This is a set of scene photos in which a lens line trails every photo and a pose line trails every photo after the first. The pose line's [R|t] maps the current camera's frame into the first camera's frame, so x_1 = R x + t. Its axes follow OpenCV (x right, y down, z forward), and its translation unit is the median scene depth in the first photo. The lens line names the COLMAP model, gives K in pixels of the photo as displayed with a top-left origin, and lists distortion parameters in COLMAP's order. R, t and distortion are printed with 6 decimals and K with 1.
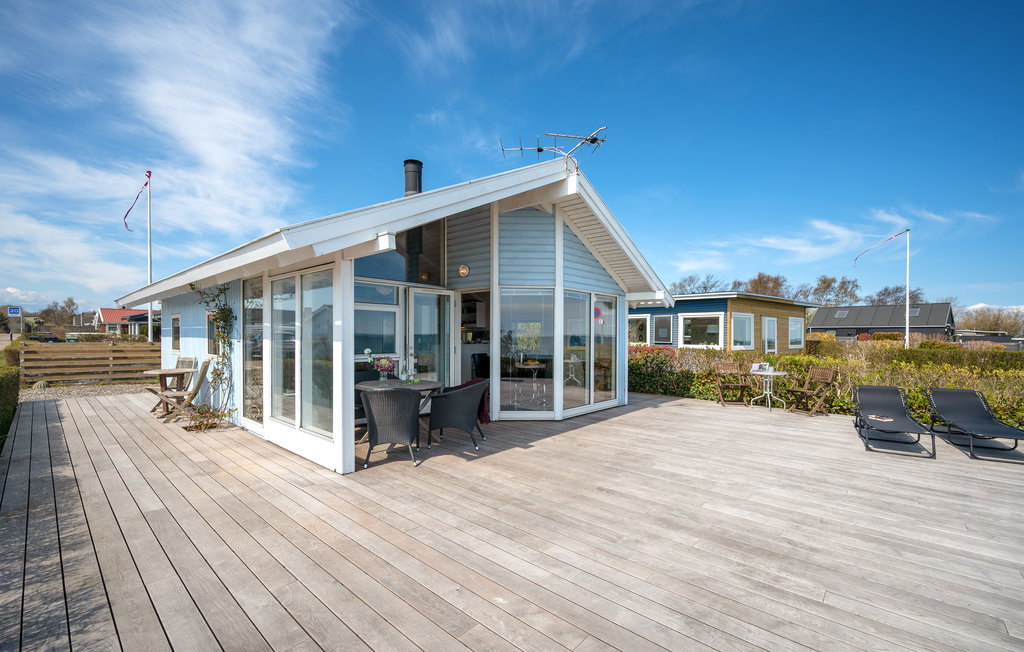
lens RADIAL K [[430.4, 0, 513.9], [0, 430.4, 334.5], [0, 0, 1]] dist [-0.007568, -0.000288]
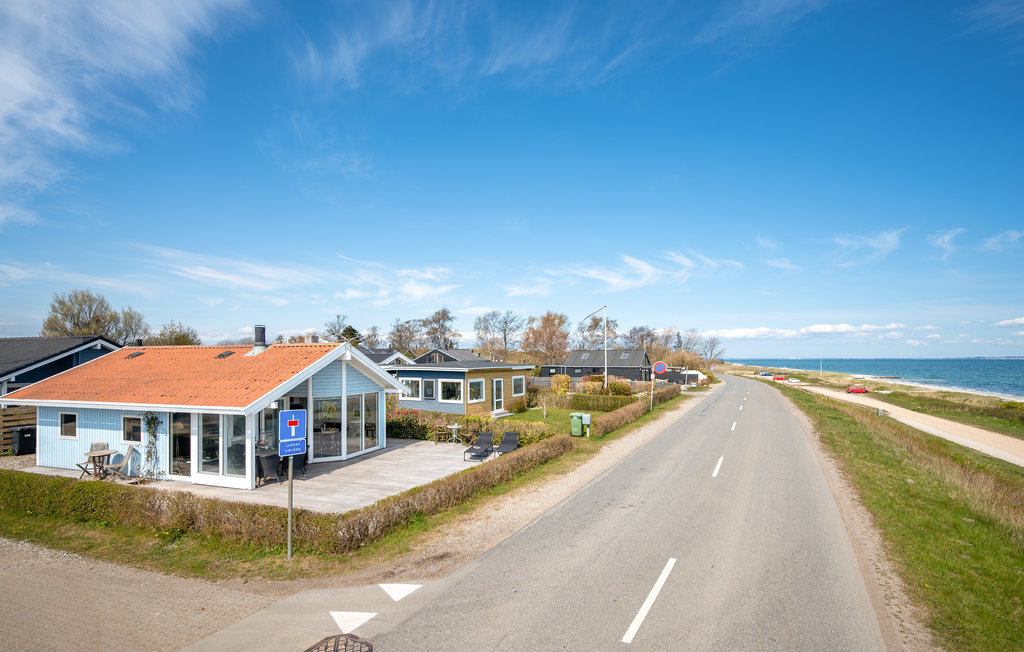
lens RADIAL K [[451.6, 0, 492.4], [0, 451.6, 348.3], [0, 0, 1]] dist [-0.000549, -0.001032]
pose [[0.932577, -0.006711, 0.360908, -0.008470], [0.018095, 0.999439, -0.028174, -0.201113], [-0.360516, 0.032805, 0.932176, -0.987828]]
